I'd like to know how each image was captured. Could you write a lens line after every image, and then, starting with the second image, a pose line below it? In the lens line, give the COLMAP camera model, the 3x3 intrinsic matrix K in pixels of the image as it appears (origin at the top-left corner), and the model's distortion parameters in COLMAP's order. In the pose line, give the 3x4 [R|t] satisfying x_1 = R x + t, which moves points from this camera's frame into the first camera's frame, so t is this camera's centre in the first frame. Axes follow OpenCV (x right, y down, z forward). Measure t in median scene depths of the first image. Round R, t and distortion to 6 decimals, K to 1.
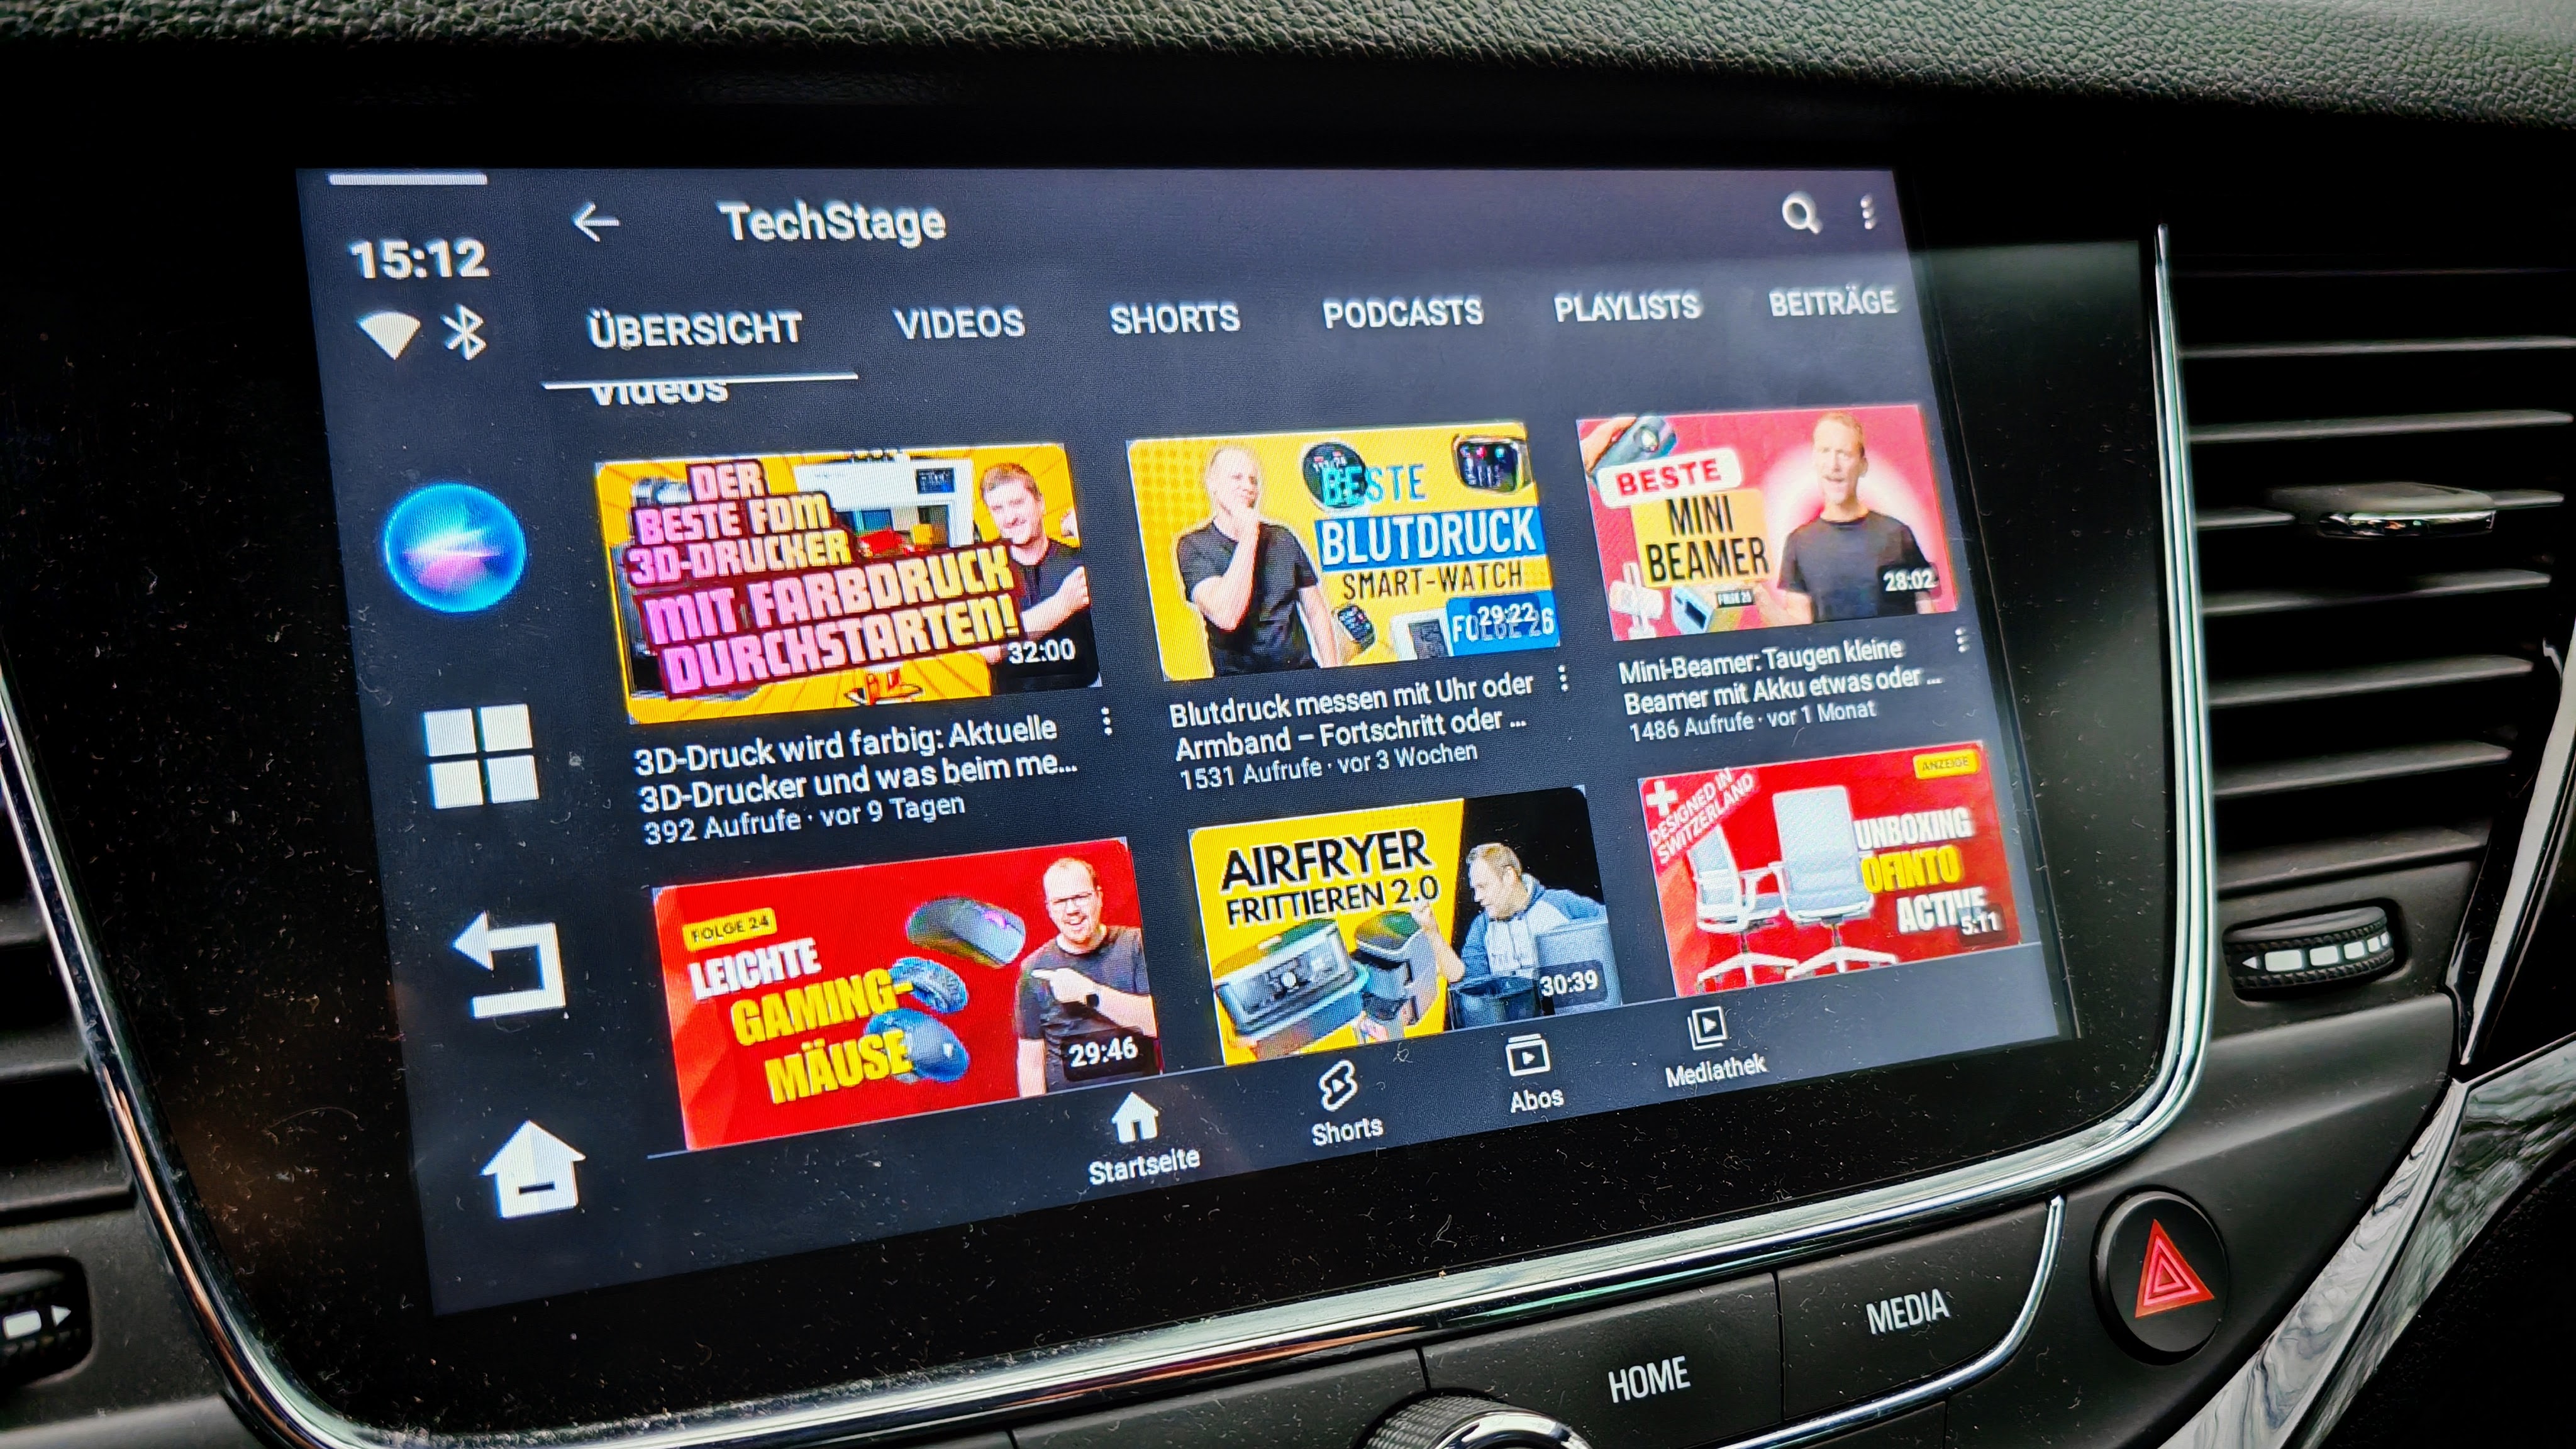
lens RADIAL K [[1935.8, 0, 1271.3], [0, 1935.8, 878.7], [0, 0, 1]] dist [0.000185, -0.005842]
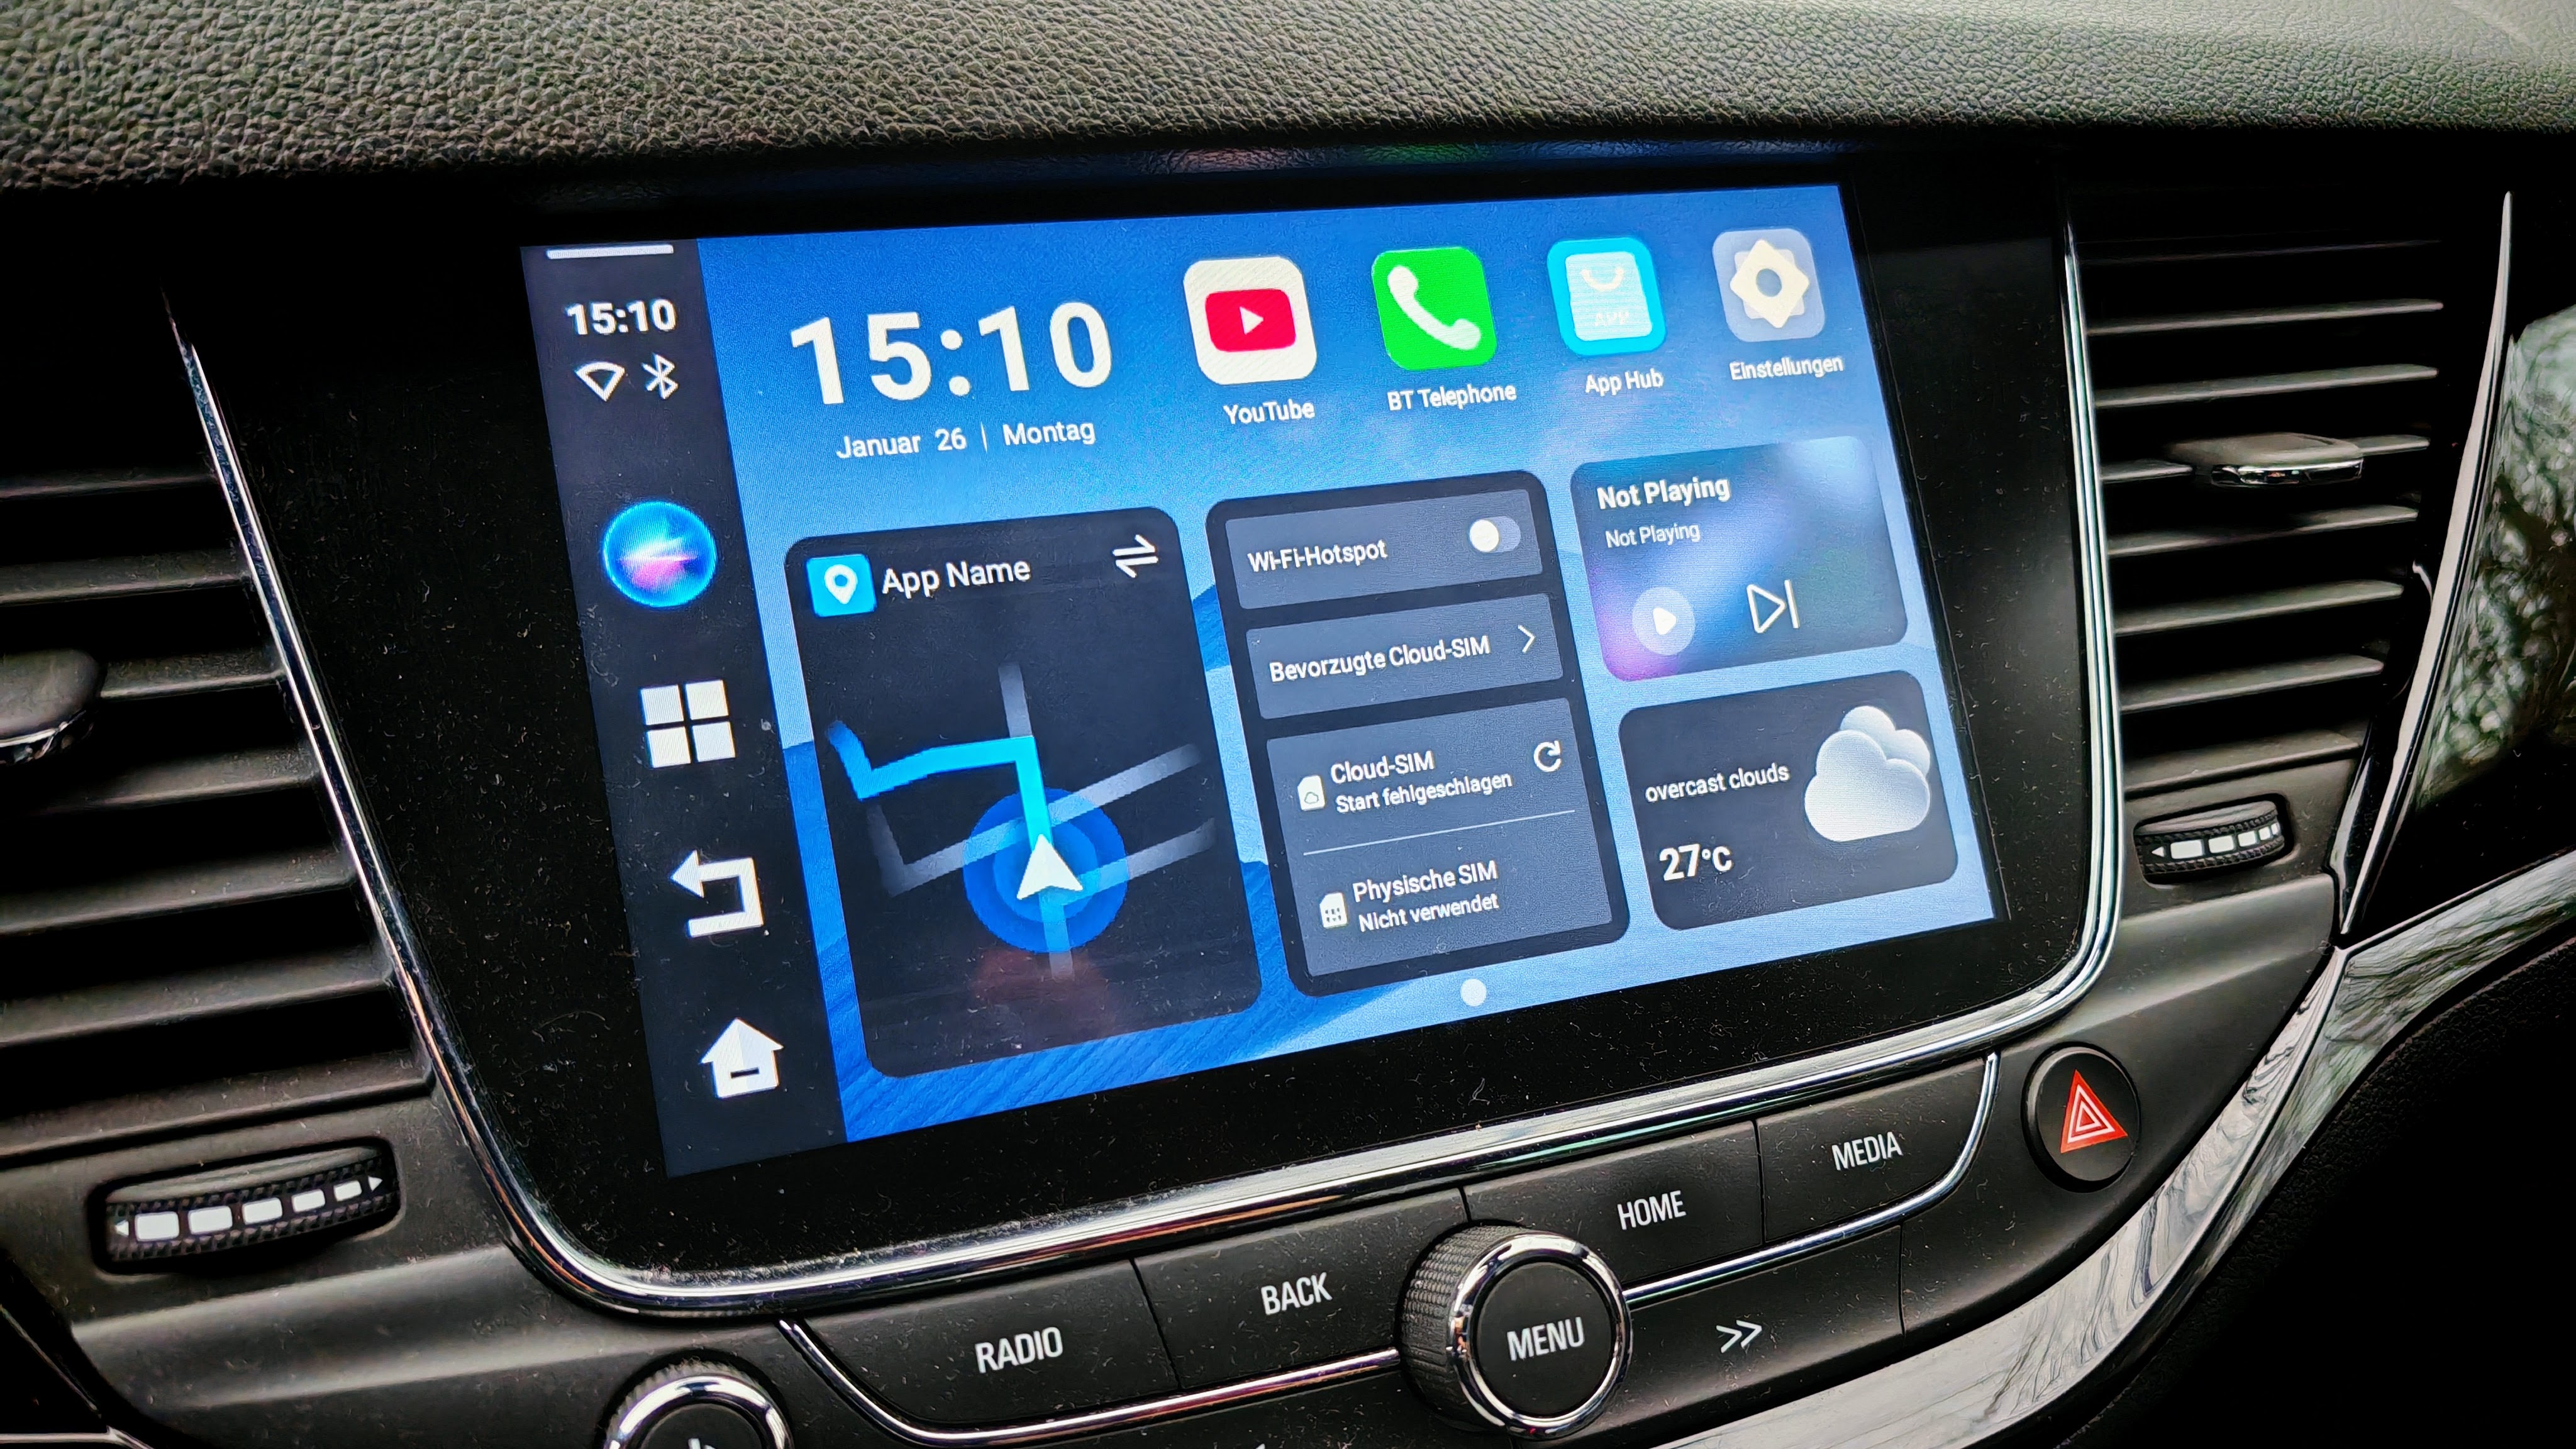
lens RADIAL K [[2009.9, 0, 1295.2], [0, 2009.9, 782.4], [0, 0, 1]] dist [0.023077, -0.043843]
pose [[0.999671, -0.024814, 0.006471, -0.029644], [0.024781, 0.999680, 0.005118, -0.021389], [-0.006596, -0.004956, 0.999966, -0.261282]]
